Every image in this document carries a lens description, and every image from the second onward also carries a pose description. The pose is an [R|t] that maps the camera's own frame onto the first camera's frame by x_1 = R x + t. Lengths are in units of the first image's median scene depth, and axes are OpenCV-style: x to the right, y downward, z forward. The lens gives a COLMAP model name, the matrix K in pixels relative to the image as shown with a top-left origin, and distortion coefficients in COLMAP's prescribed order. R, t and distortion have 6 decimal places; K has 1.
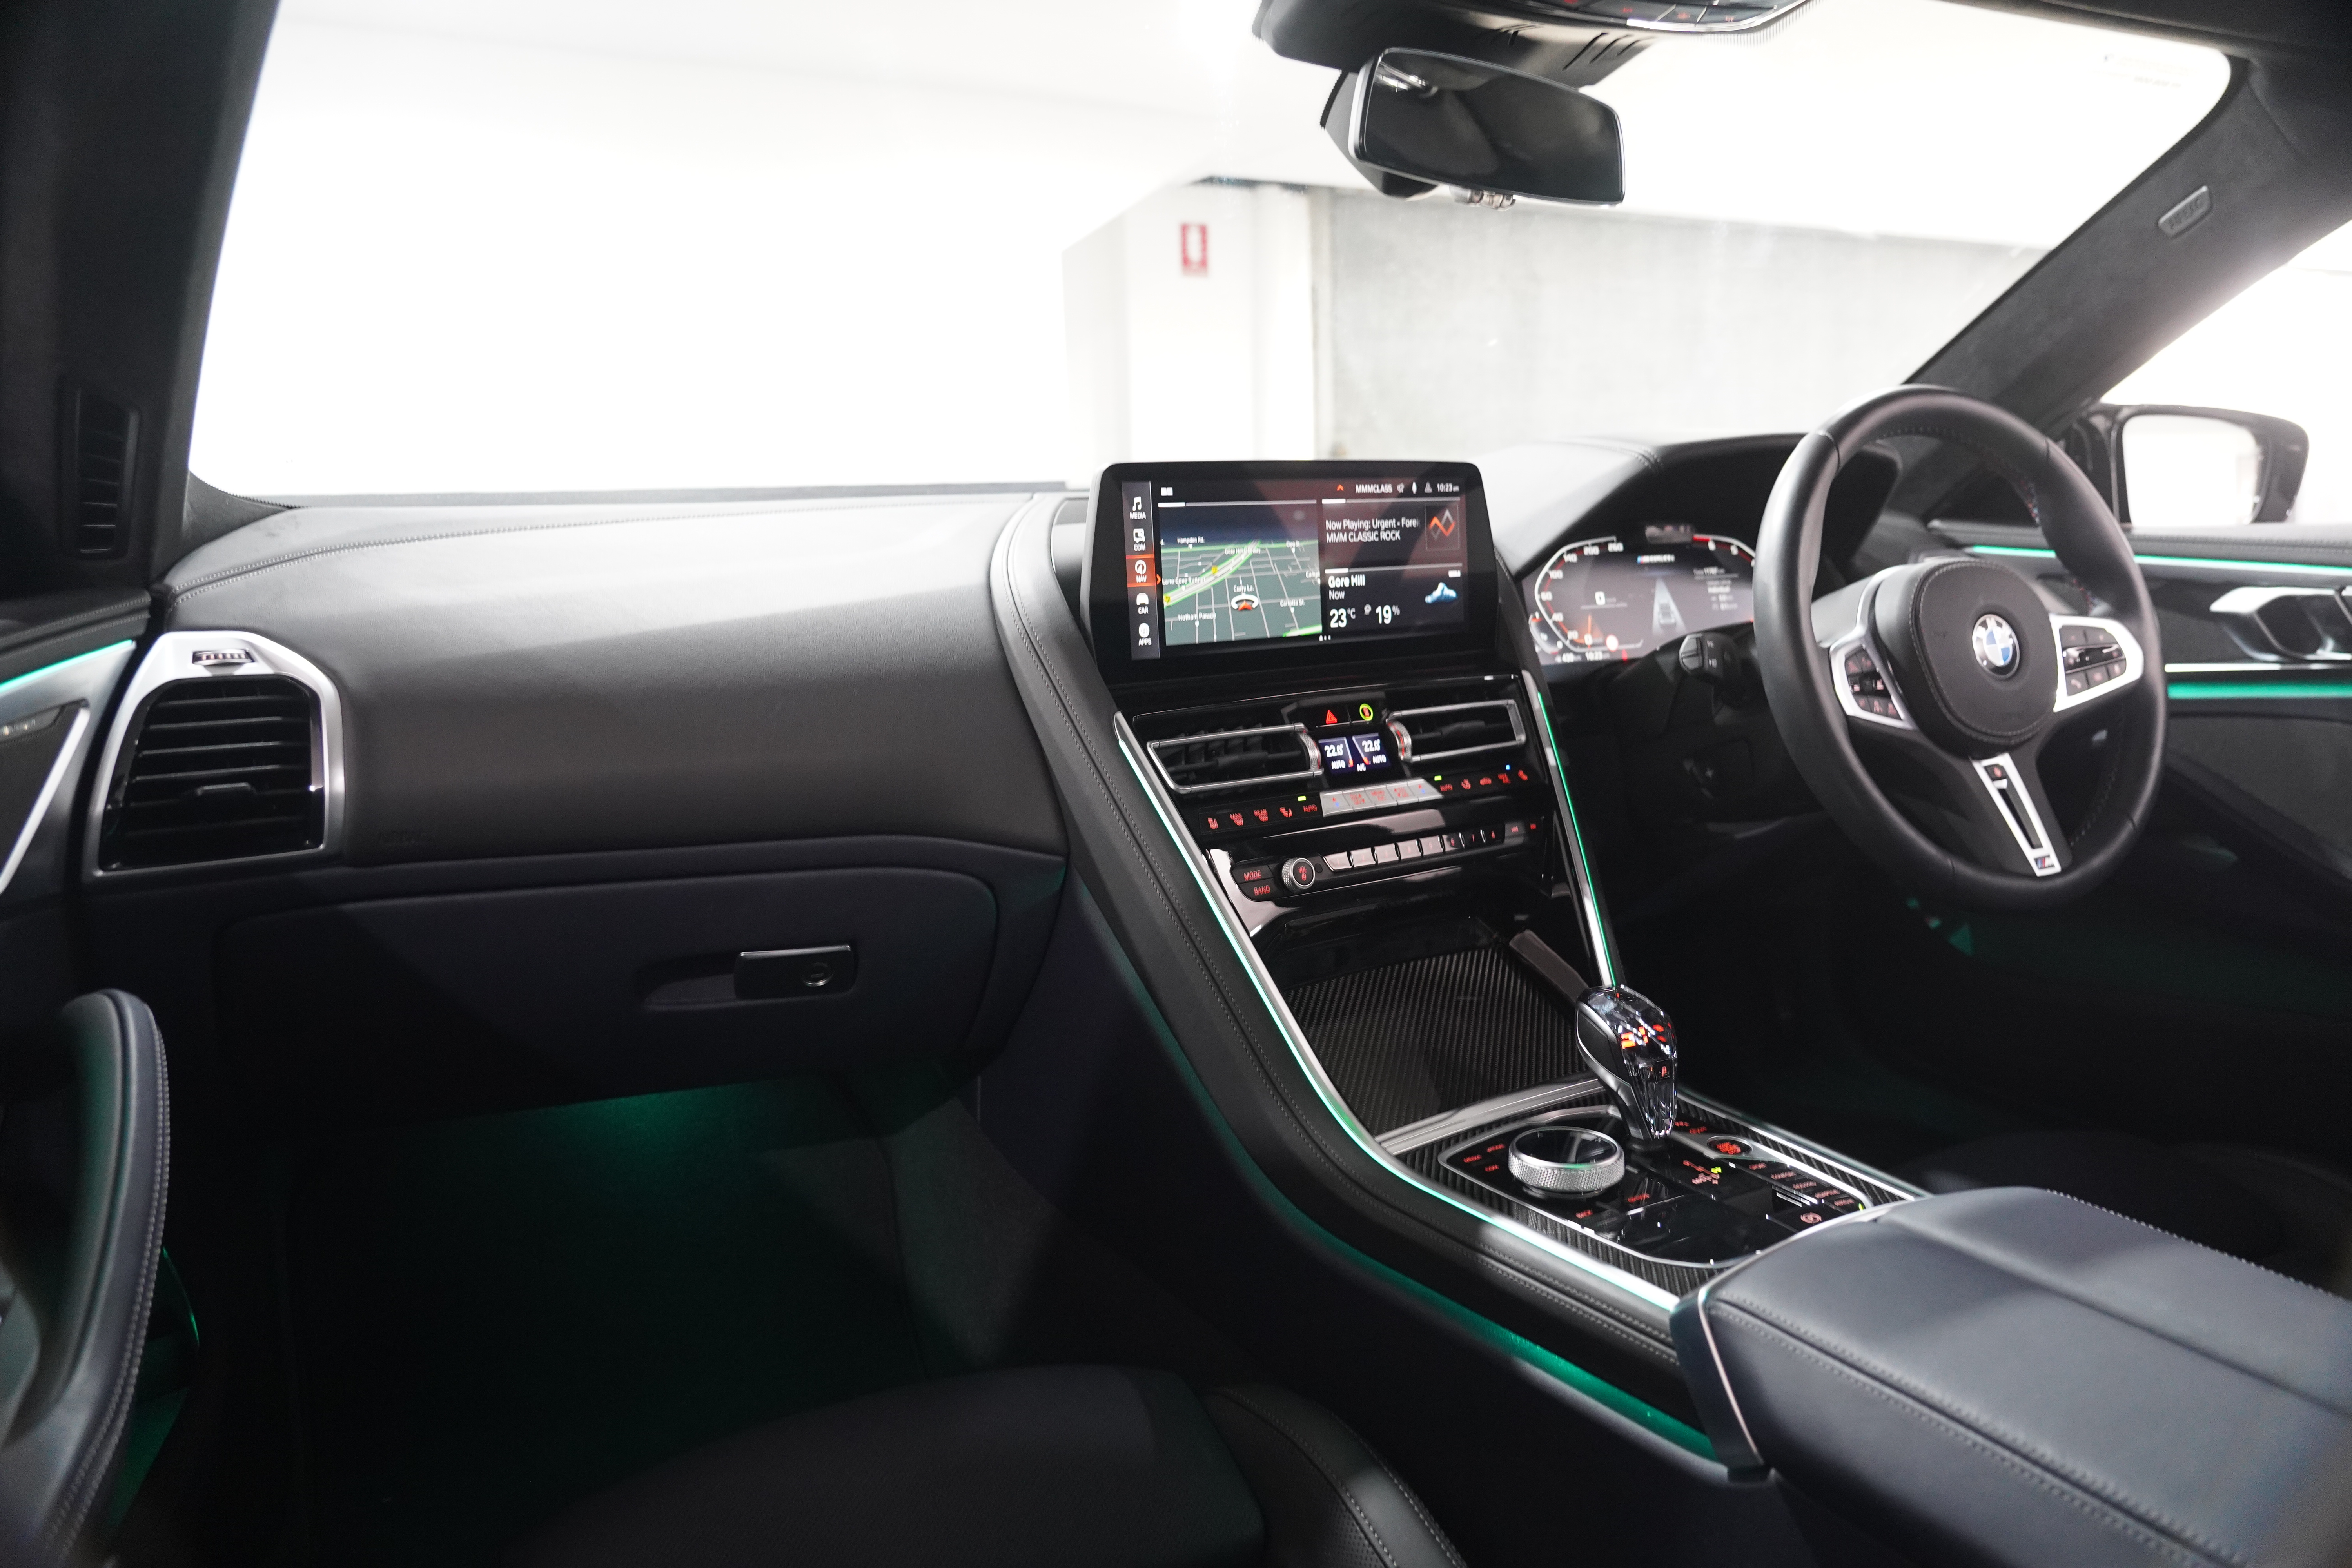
lens RADIAL K [[1580.2, 0, 1176.0], [0, 1580.2, 784.0], [0, 0, 1]] dist [-0.022037, 0.002587]
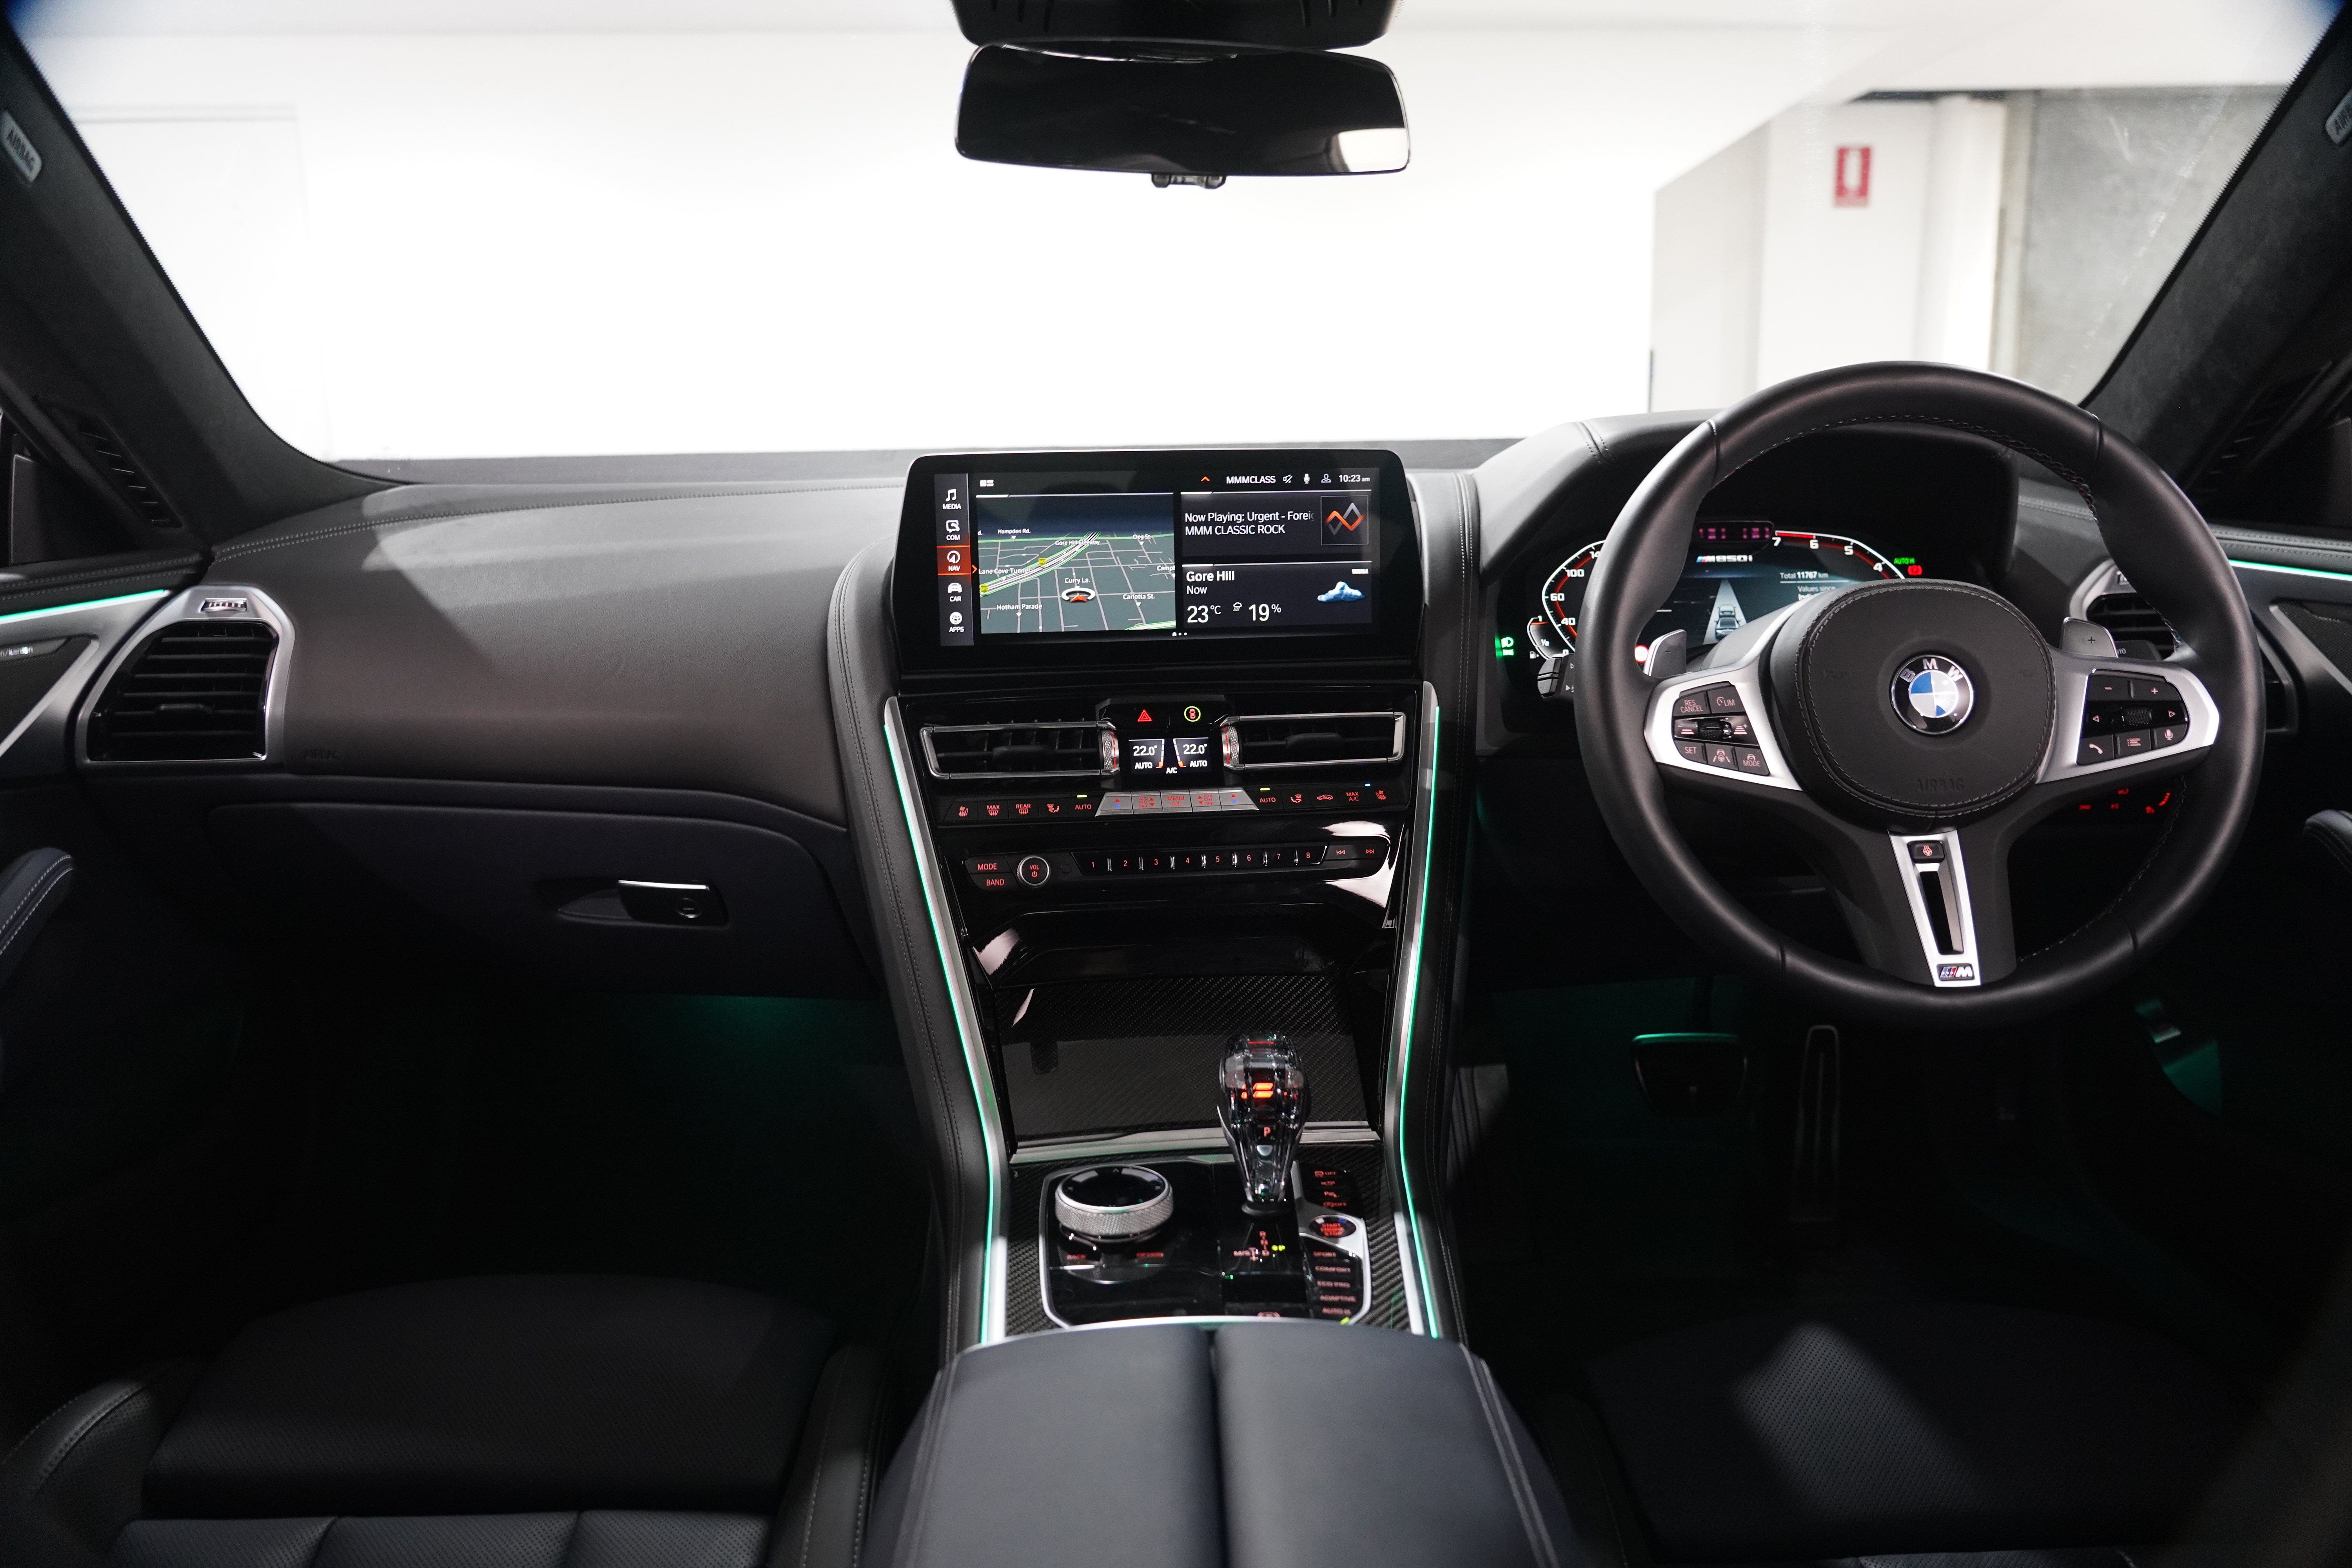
lens RADIAL K [[1580.2, 0, 1176.0], [0, 1580.2, 784.0], [0, 0, 1]] dist [-0.022037, 0.002587]
pose [[0.899242, 0.097508, -0.426446, 0.520784], [-0.082895, 0.995161, 0.052745, -0.052267], [0.429525, -0.012080, 0.902974, 0.122179]]
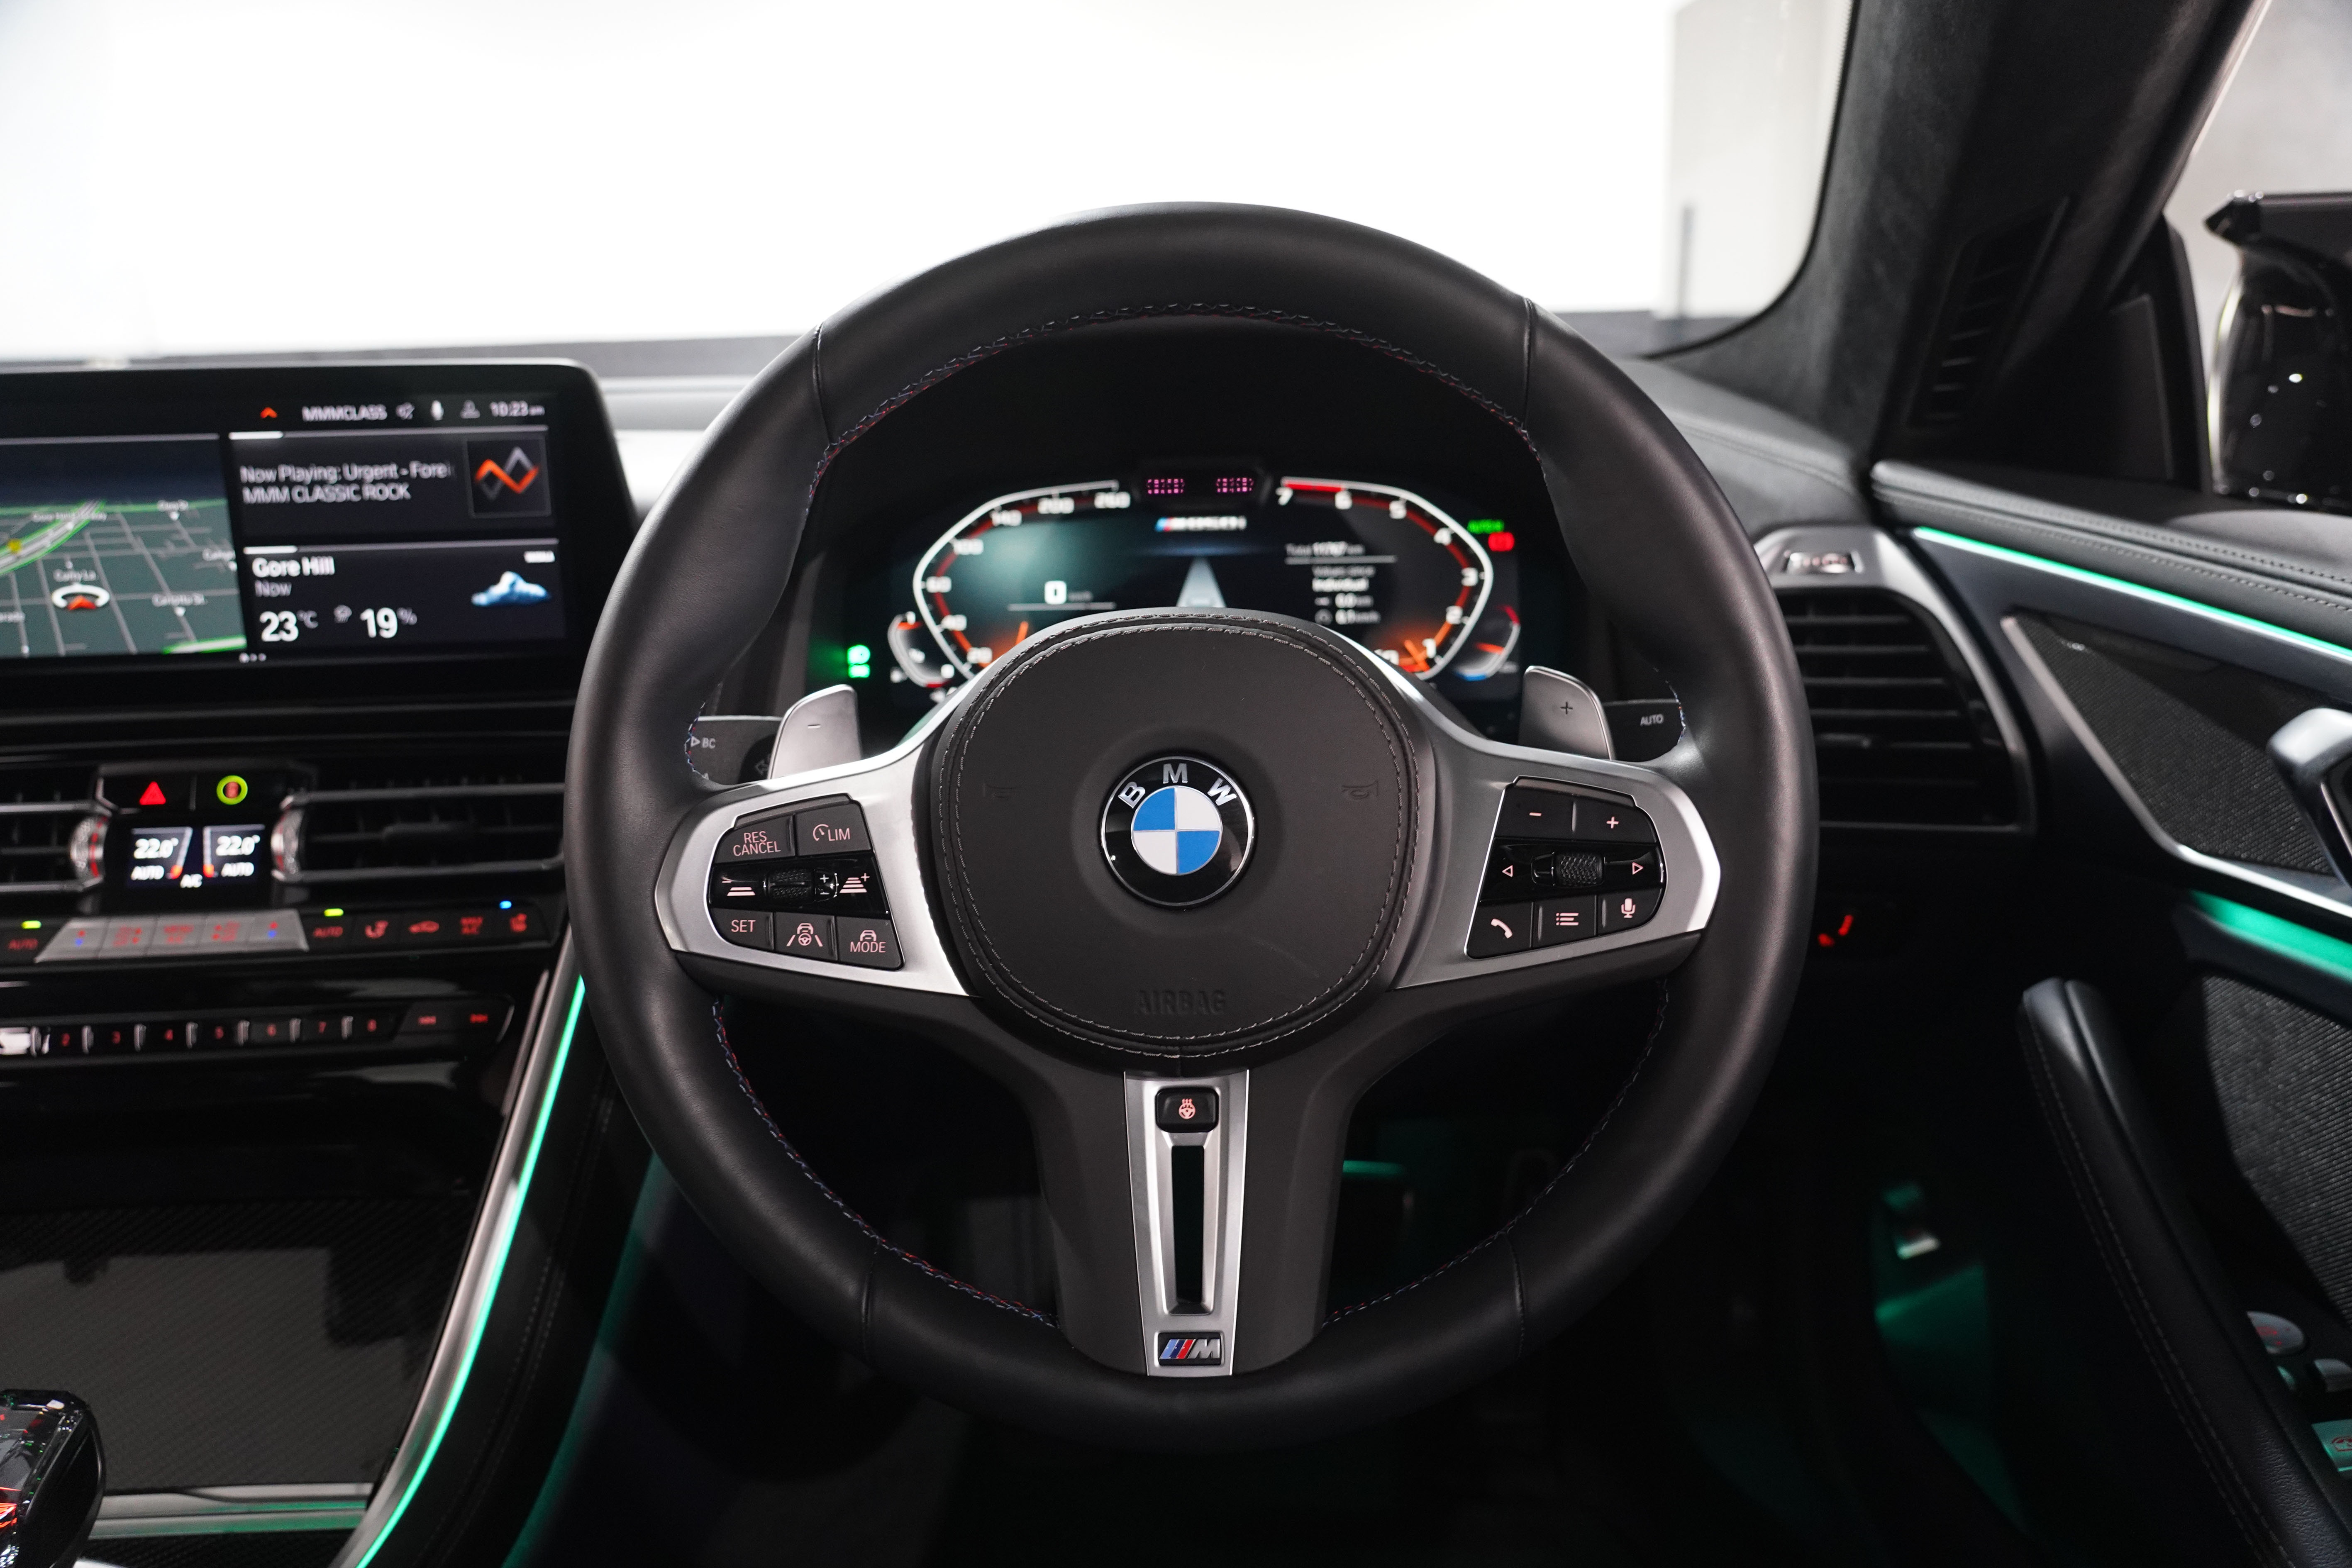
lens RADIAL K [[1669.7, 0, 1176.0], [0, 1669.7, 784.0], [0, 0, 1]] dist [-0.027684, 0.008608]
pose [[0.877319, 0.130435, -0.461842, 0.727688], [-0.084779, 0.989344, 0.118367, -0.152653], [0.472360, -0.064691, 0.879028, 0.601747]]
